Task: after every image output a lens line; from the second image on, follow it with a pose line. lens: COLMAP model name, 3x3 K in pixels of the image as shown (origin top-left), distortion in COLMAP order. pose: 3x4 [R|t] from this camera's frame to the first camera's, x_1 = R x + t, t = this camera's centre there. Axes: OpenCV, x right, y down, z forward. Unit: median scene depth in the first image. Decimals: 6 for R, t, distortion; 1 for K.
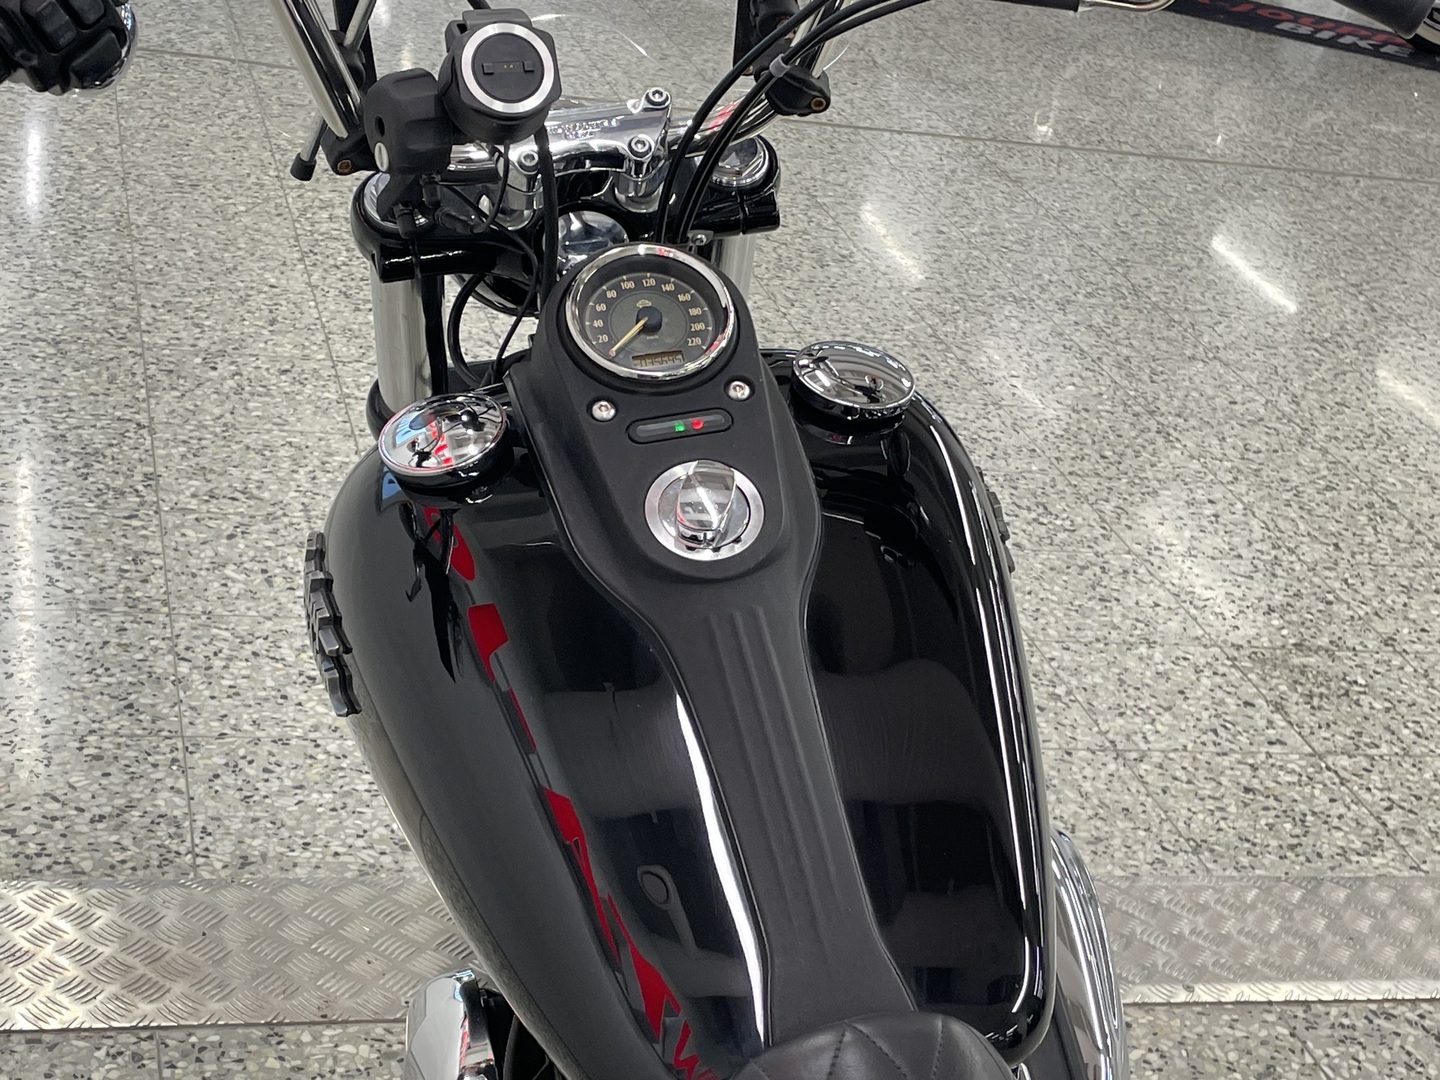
lens RADIAL K [[2281.3, 0, 720.0], [0, 2281.3, 540.0], [0, 0, 1]] dist [0.174109, -0.652823]
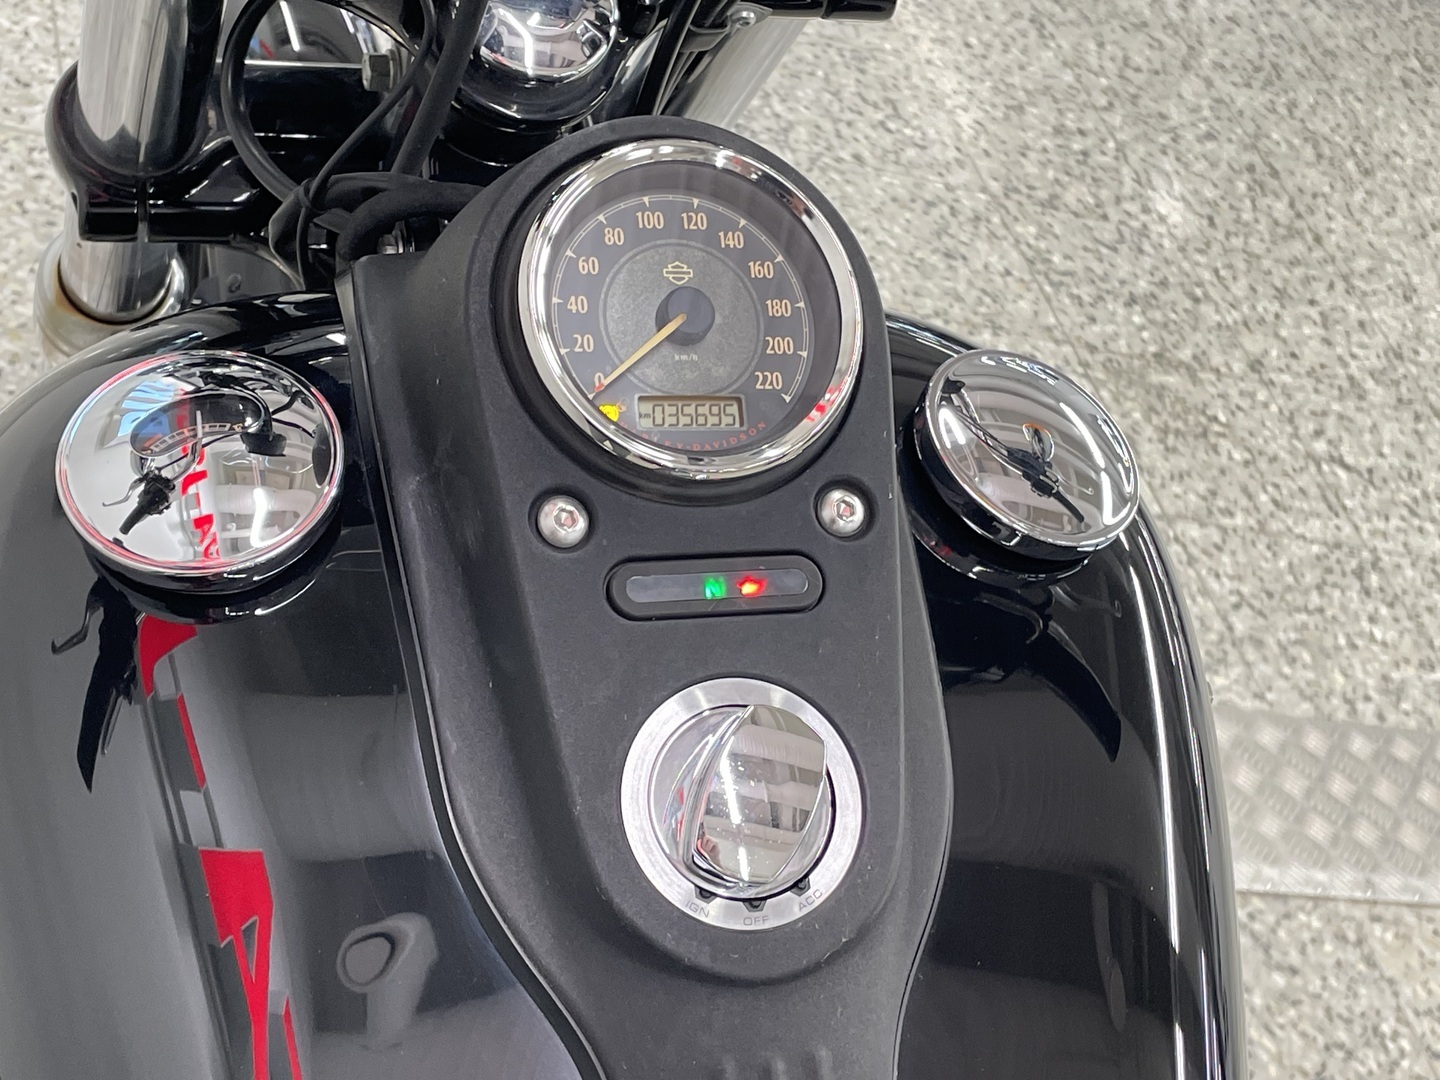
lens RADIAL K [[2281.3, 0, 720.0], [0, 2281.3, 540.0], [0, 0, 1]] dist [0.174109, -0.652823]
pose [[0.968595, 0.174248, 0.177371, -0.037374], [-0.215907, 0.943223, 0.252417, -0.065064], [-0.123317, -0.282786, 0.951223, 0.202993]]
